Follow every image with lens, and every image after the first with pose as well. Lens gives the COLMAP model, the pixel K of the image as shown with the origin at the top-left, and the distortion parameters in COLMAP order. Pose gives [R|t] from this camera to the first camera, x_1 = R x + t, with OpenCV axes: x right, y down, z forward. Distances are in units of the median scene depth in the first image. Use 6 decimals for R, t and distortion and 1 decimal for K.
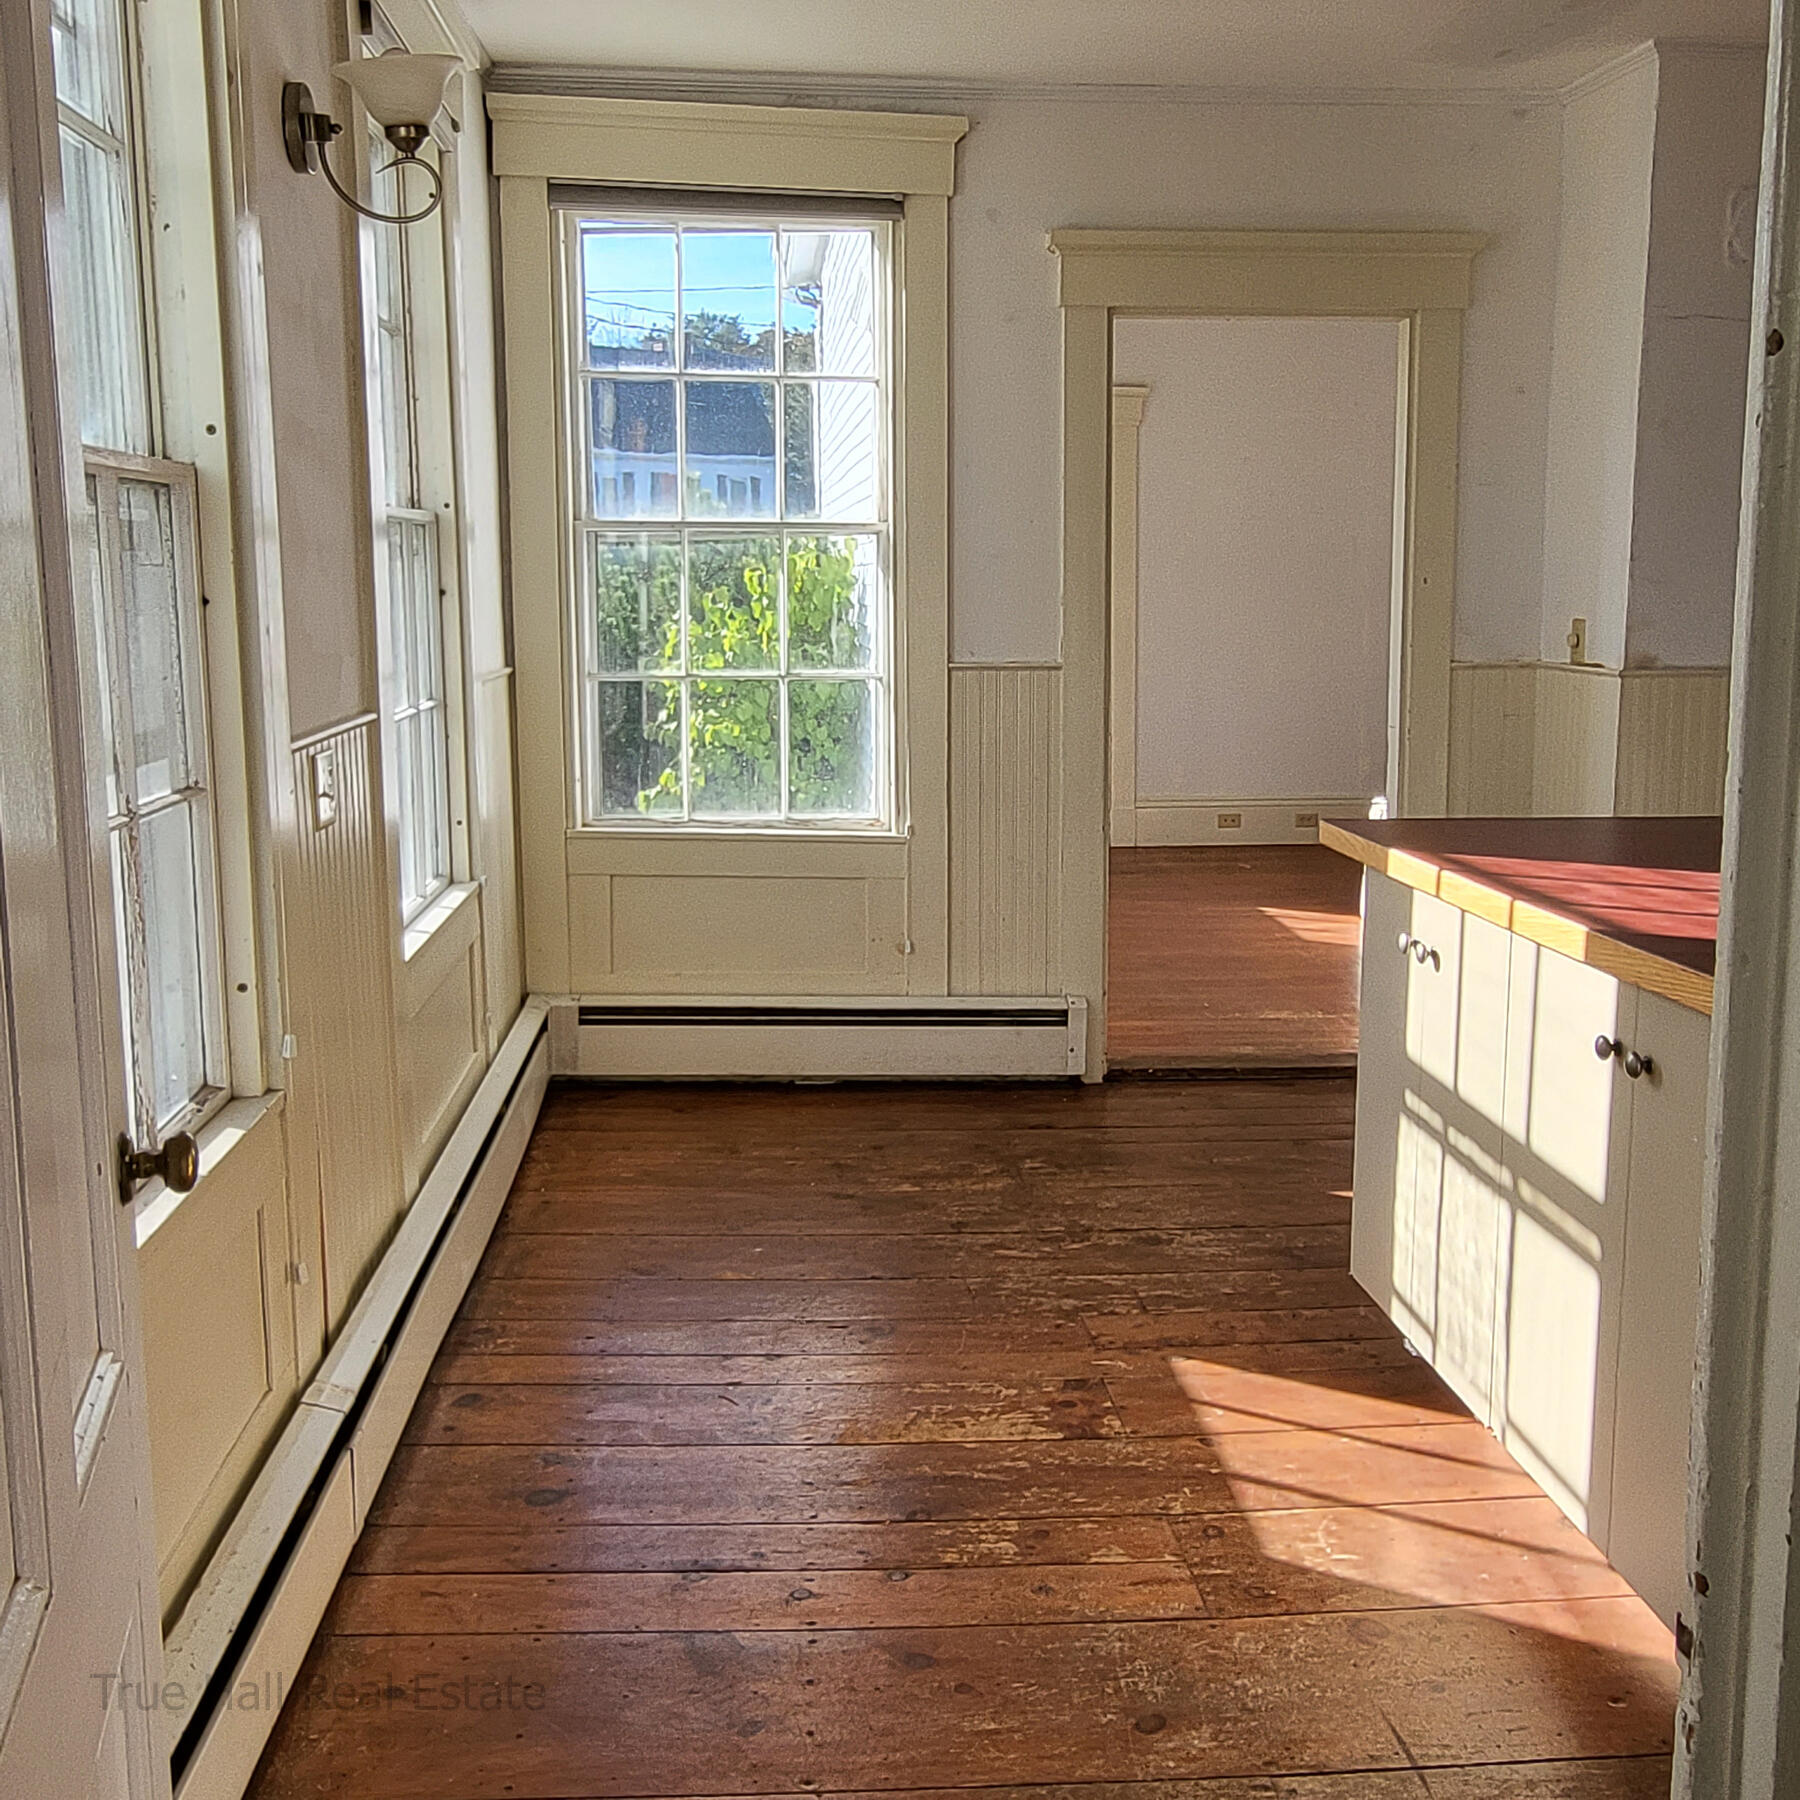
lens RADIAL K [[1909.3, 0, 902.1], [0, 1909.3, 843.3], [0, 0, 1]] dist [-0.007513, 0.091914]
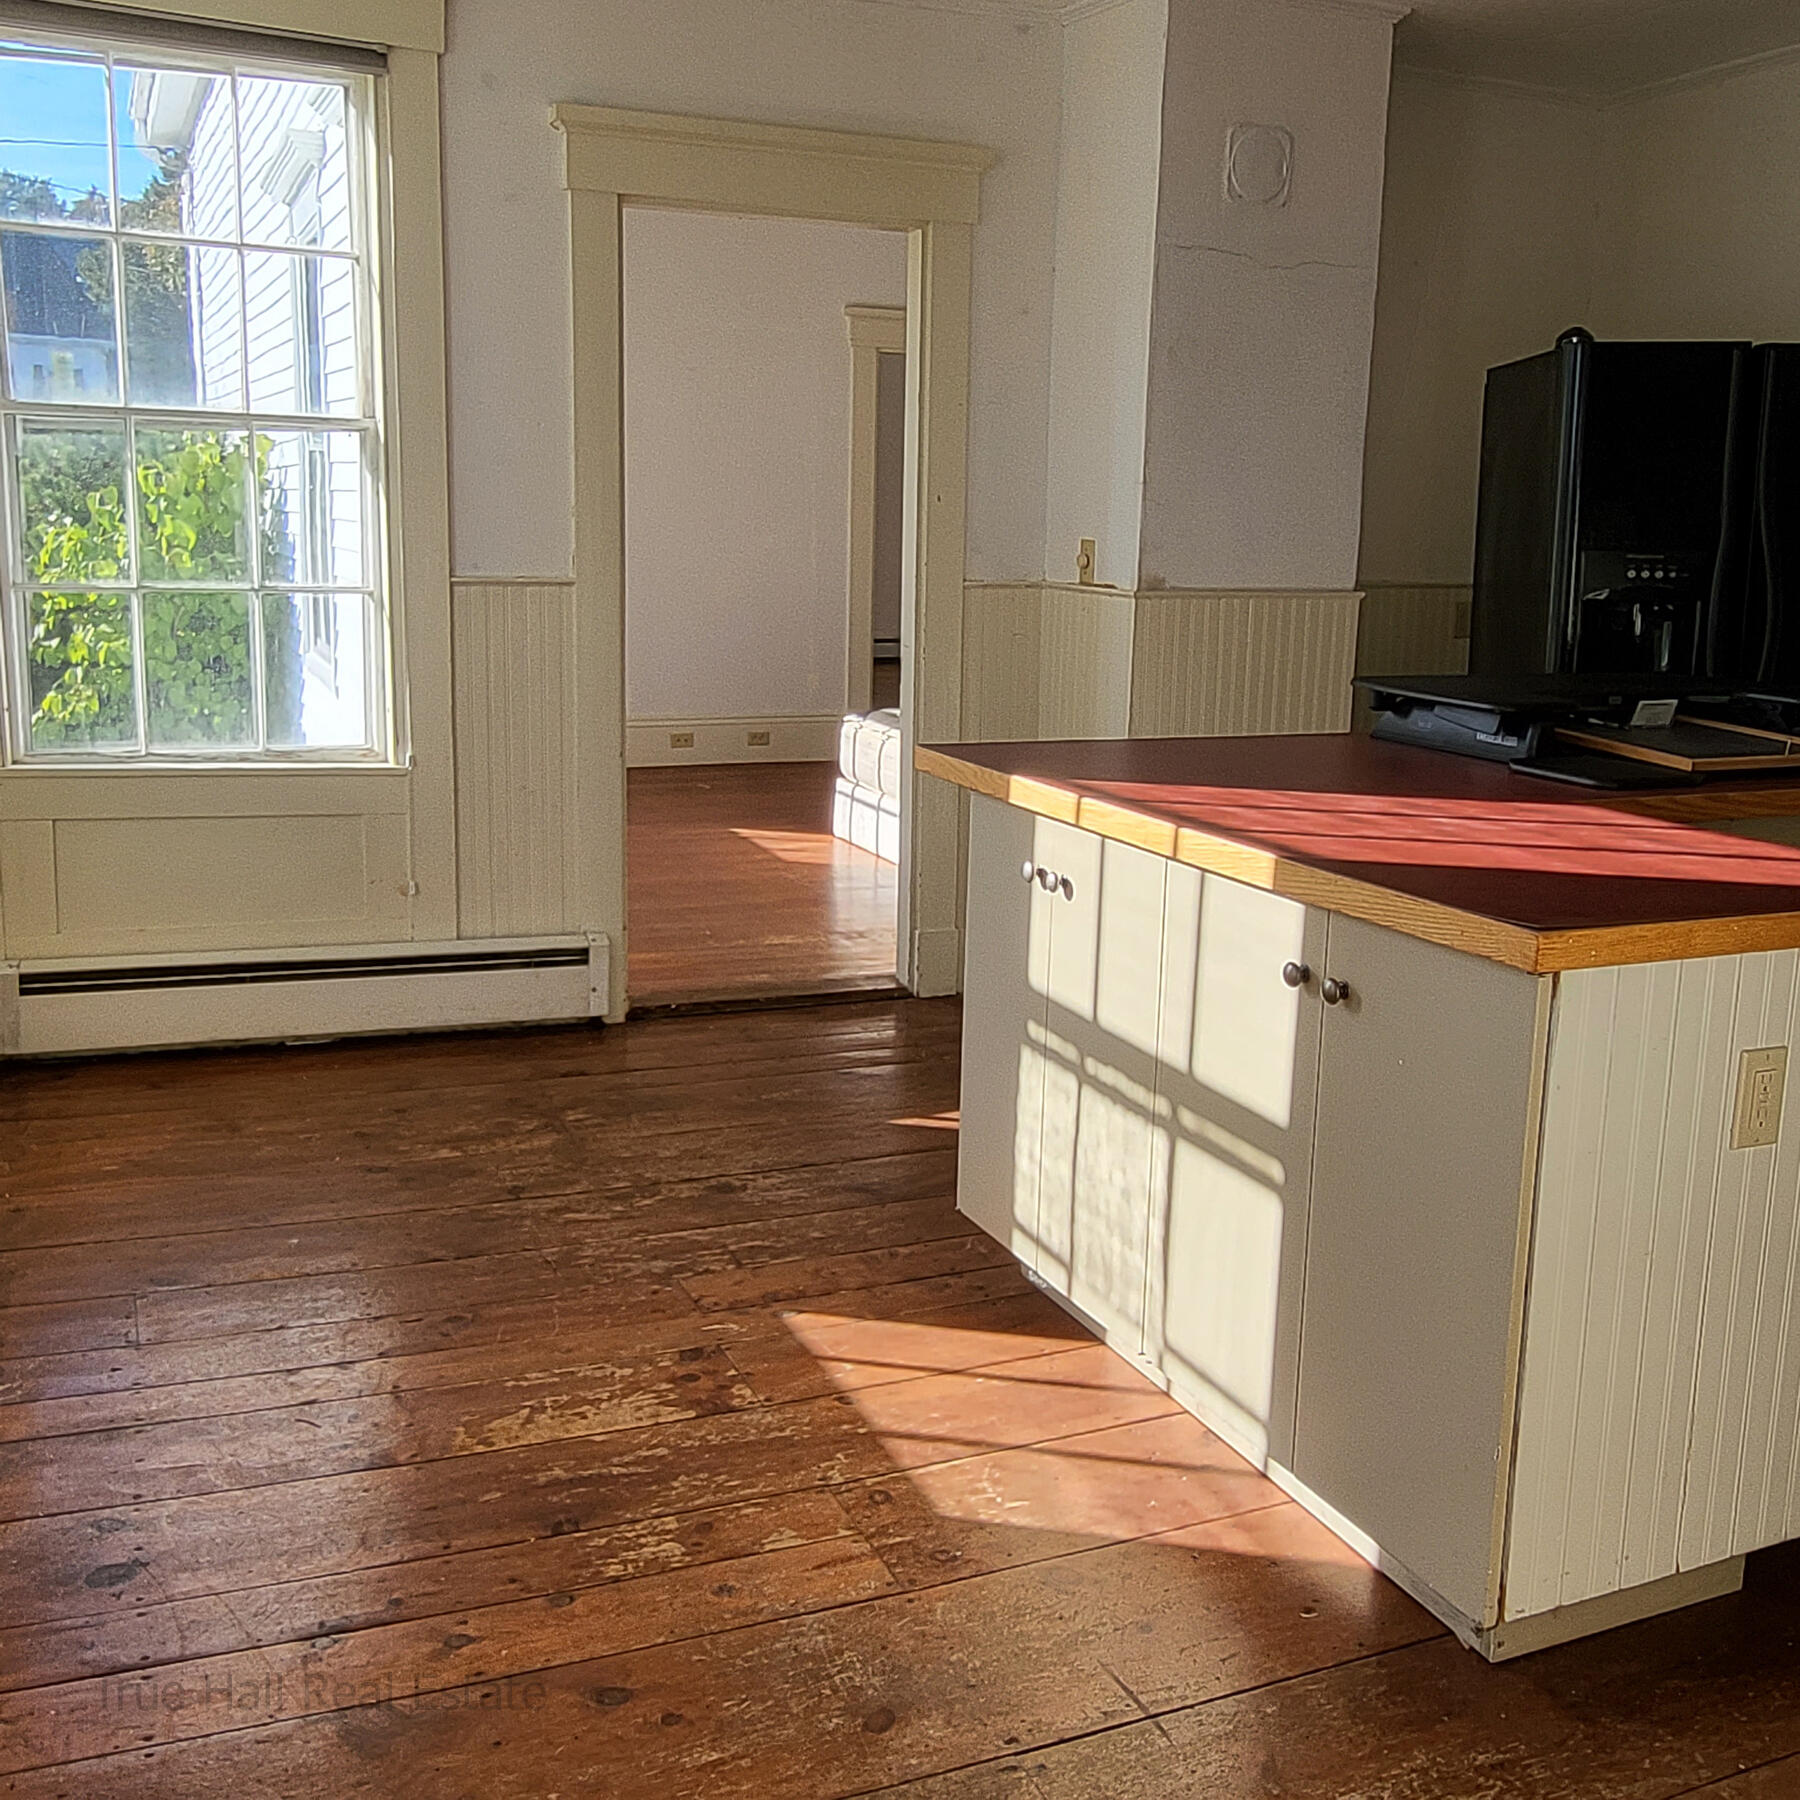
lens RADIAL K [[1909.3, 0, 902.1], [0, 1909.3, 843.3], [0, 0, 1]] dist [-0.007513, 0.091914]
pose [[0.945614, -0.034763, 0.323427, -0.099501], [0.020229, 0.998633, 0.048192, -0.009463], [-0.324660, -0.039028, 0.945025, 0.086178]]
